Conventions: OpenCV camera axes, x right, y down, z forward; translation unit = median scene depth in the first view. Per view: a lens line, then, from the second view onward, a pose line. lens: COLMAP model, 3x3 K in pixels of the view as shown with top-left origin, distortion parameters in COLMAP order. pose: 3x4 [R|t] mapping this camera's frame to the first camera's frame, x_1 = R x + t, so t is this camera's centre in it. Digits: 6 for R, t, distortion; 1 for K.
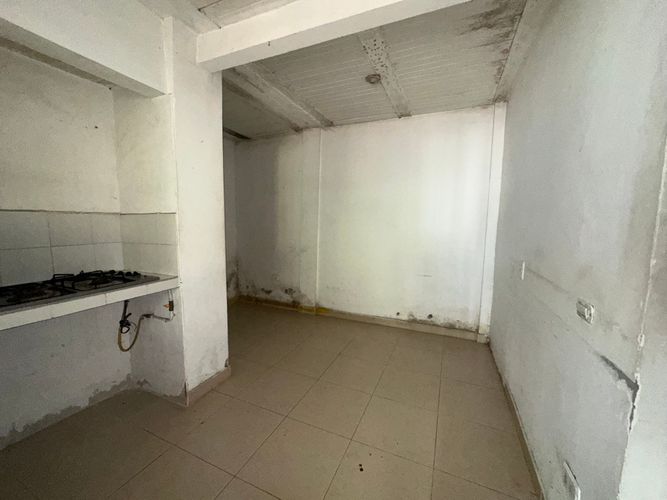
lens RADIAL K [[264.8, 0, 333.7], [0, 264.8, 250.4], [0, 0, 1]] dist [-0.002047, 0.000337]
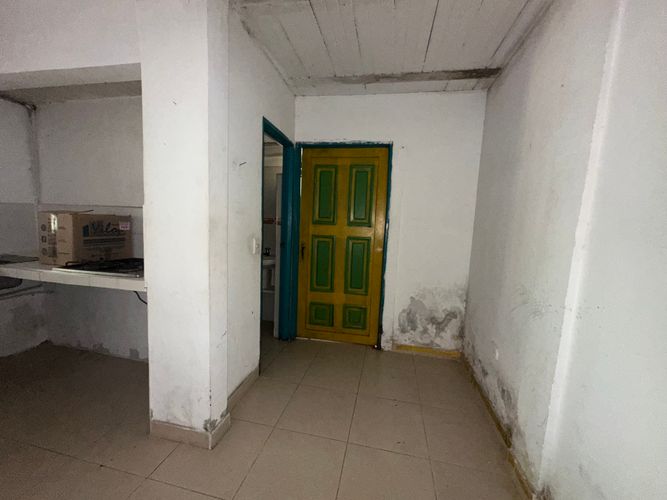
lens RADIAL K [[264.8, 0, 332.9], [0, 264.8, 250.2], [0, 0, 1]] dist [-0.002047, 0.000337]
pose [[0.198748, 0.098615, -0.975077, 0.281077], [-0.136599, 0.988001, 0.072080, -0.115219], [0.970484, 0.118869, 0.209834, 1.106753]]
